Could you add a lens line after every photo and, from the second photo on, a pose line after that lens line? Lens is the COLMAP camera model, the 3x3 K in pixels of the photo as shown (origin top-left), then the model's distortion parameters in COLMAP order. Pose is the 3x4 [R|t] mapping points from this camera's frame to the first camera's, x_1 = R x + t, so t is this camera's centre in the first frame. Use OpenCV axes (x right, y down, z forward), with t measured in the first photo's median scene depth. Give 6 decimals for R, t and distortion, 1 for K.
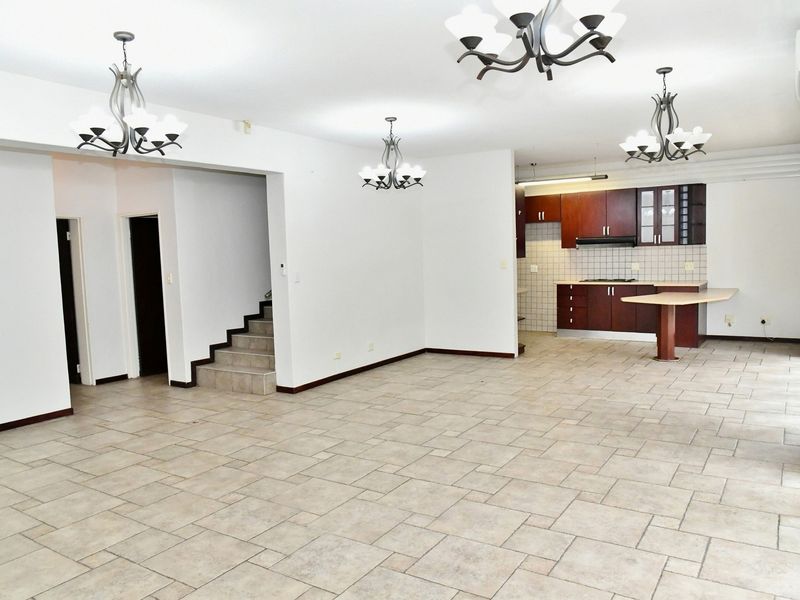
lens RADIAL K [[608.4, 0, 405.9], [0, 608.4, 301.3], [0, 0, 1]] dist [-0.038077, 0.000448]
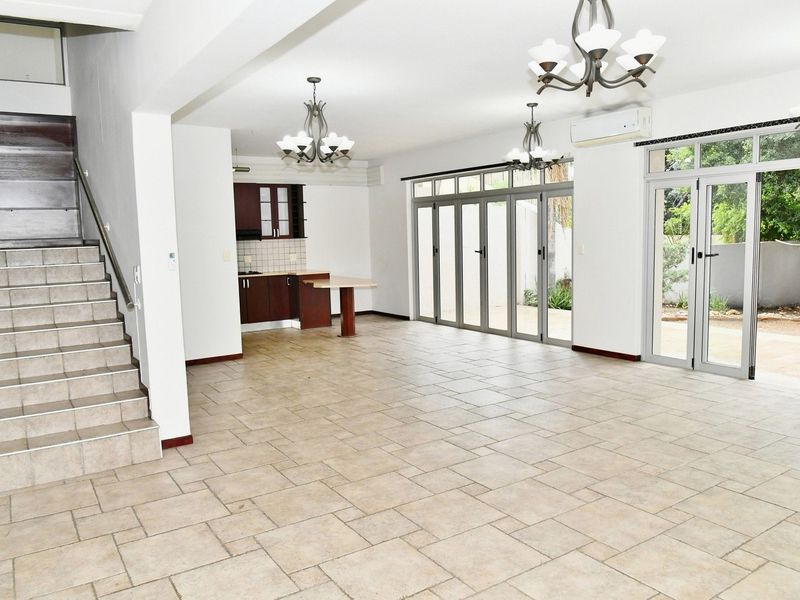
lens RADIAL K [[614.9, 0, 400.0], [0, 614.9, 300.0], [0, 0, 1]] dist [-0.031148, -0.000350]
pose [[0.405330, -0.075696, 0.911031, -0.786133], [0.087239, 0.995221, 0.043877, -0.019274], [-0.909998, 0.061693, 0.409996, 0.558442]]
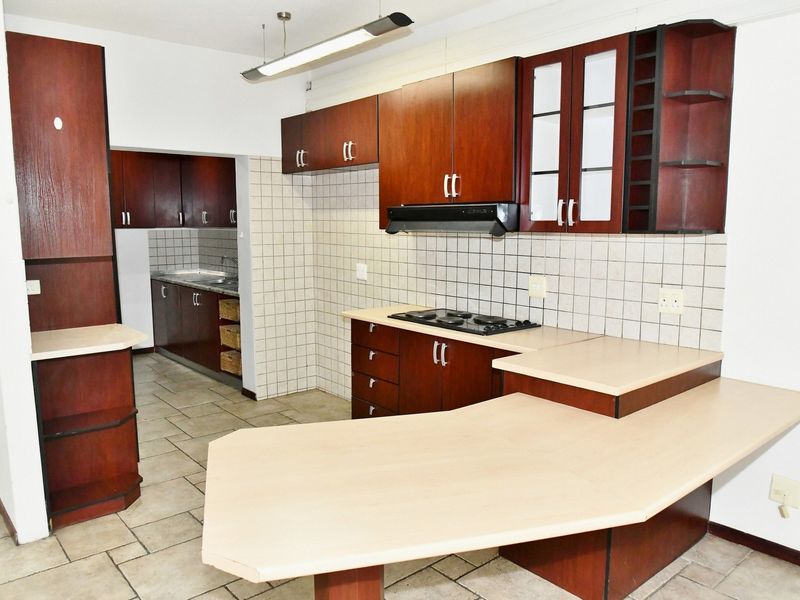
lens RADIAL K [[608.4, 0, 405.9], [0, 608.4, 301.3], [0, 0, 1]] dist [-0.038077, 0.000448]
pose [[0.959286, 0.064187, -0.275048, 0.667708], [-0.048273, 0.996765, 0.064252, -0.112799], [0.278282, -0.048359, 0.959281, 1.033743]]
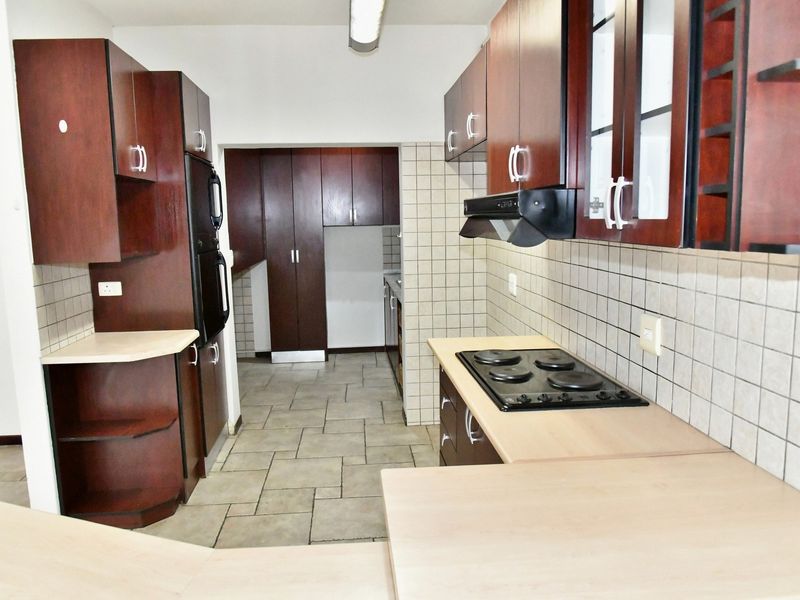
lens RADIAL K [[614.9, 0, 400.0], [0, 614.9, 300.0], [0, 0, 1]] dist [-0.031148, -0.000350]
pose [[0.612514, 0.123616, -0.780734, 0.806290], [-0.060873, 0.992140, 0.109332, -0.143012], [0.788113, -0.019442, 0.615224, 1.328670]]
